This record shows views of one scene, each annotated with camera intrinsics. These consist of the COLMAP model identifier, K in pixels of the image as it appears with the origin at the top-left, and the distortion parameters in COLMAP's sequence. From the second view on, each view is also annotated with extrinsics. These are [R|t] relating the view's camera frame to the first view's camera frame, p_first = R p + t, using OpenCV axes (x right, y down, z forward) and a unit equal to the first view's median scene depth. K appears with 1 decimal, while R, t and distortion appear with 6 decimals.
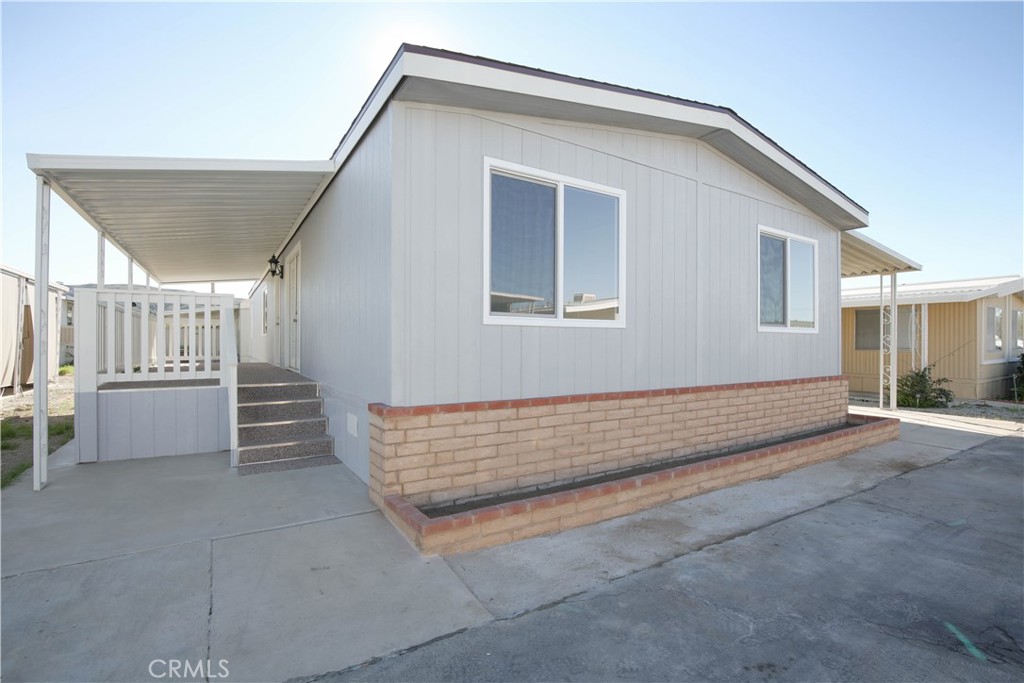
lens RADIAL K [[469.2, 0, 512.0], [0, 469.2, 341.5], [0, 0, 1]] dist [-0.022280, -0.000051]
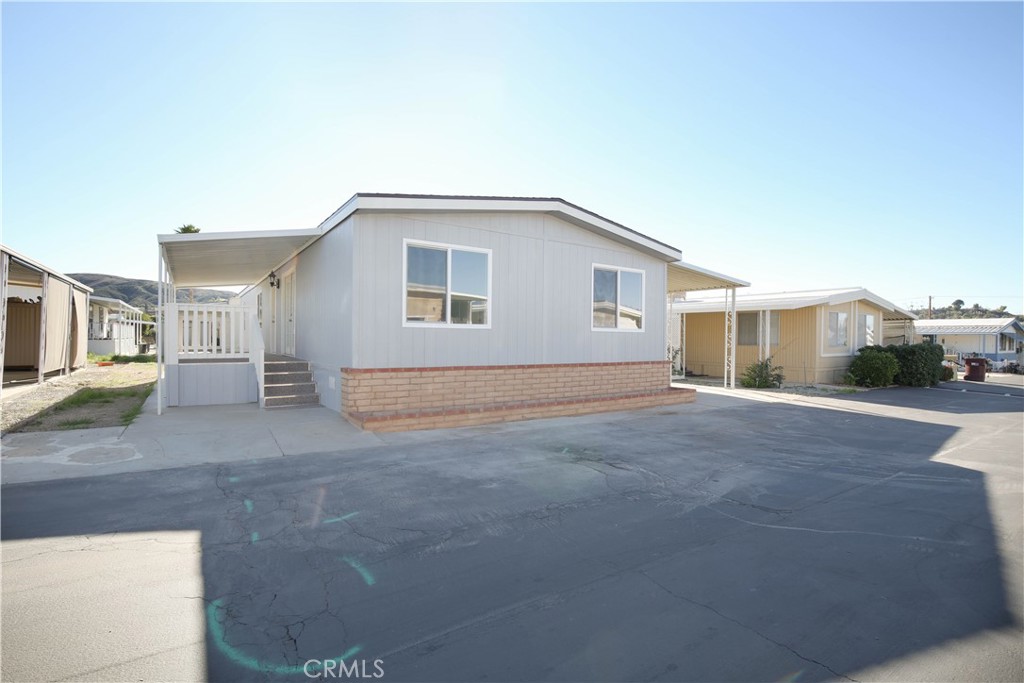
lens RADIAL K [[482.3, 0, 512.0], [0, 482.3, 341.5], [0, 0, 1]] dist [-0.023425, -0.000127]
pose [[0.999351, 0.006693, 0.035391, 0.231946], [-0.007051, 0.999925, 0.009998, -0.000700], [-0.035321, -0.010241, 0.999324, -0.711111]]
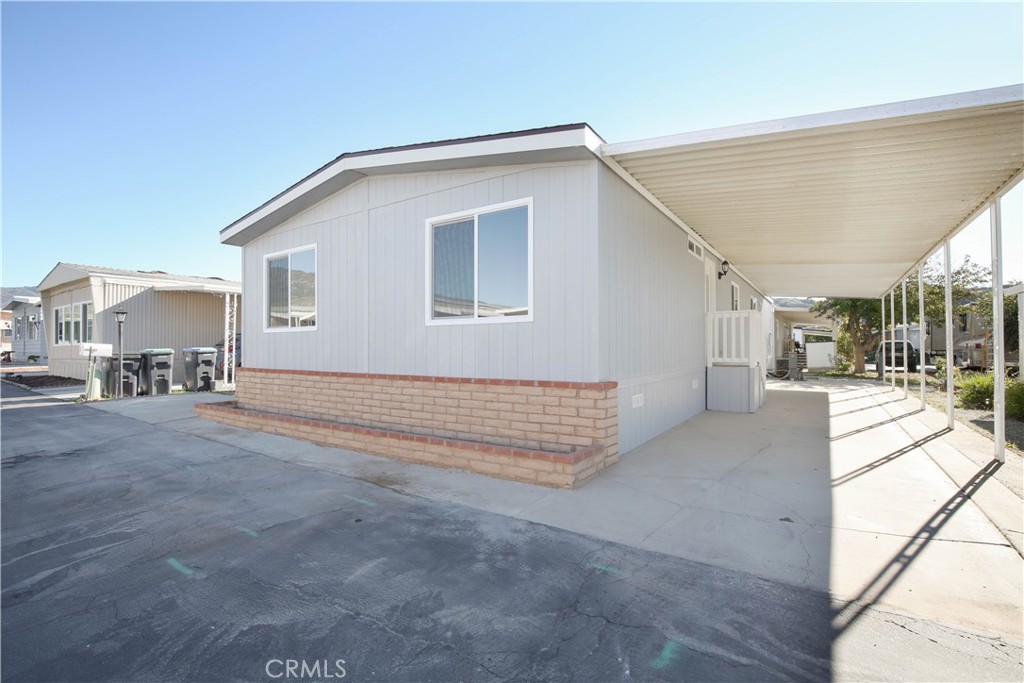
lens RADIAL K [[469.2, 0, 512.0], [0, 469.2, 341.5], [0, 0, 1]] dist [-0.022280, -0.000051]
pose [[0.402558, -0.014682, -0.915277, 1.751700], [0.010131, 0.999882, -0.011583, 0.029746], [0.915338, -0.004610, 0.402659, 0.877924]]
